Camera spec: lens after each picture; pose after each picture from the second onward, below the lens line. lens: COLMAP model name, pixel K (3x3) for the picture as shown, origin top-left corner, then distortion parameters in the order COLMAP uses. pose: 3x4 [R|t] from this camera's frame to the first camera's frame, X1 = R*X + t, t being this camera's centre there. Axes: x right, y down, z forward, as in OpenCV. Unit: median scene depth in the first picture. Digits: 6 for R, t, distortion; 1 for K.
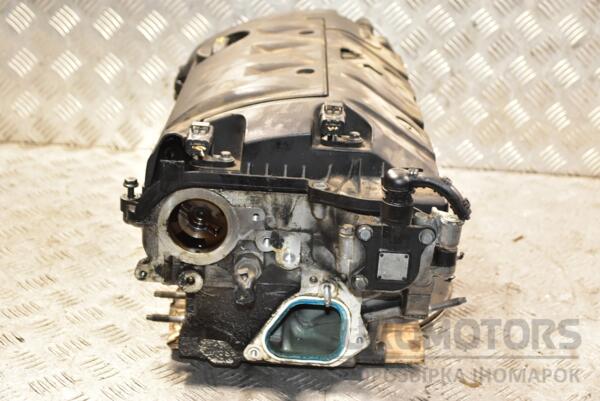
lens RADIAL K [[970.5, 0, 300.0], [0, 970.5, 200.5], [0, 0, 1]] dist [0.016249, -0.042673]
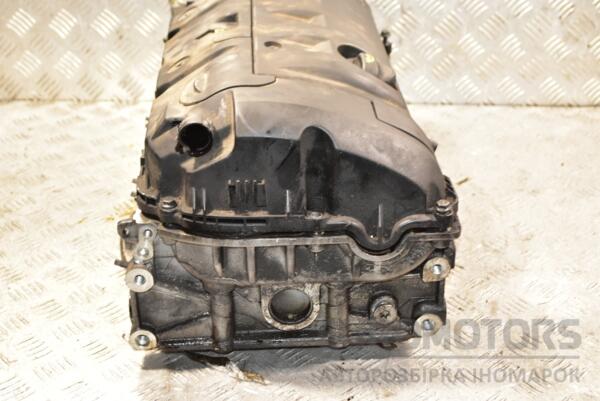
lens RADIAL K [[970.5, 0, 300.0], [0, 970.5, 200.5], [0, 0, 1]] dist [0.016249, -0.042673]
pose [[0.997625, -0.045492, -0.051725, 0.093801], [0.051596, 0.990997, 0.123547, -0.066275], [0.045639, -0.125922, 0.990990, -0.014339]]
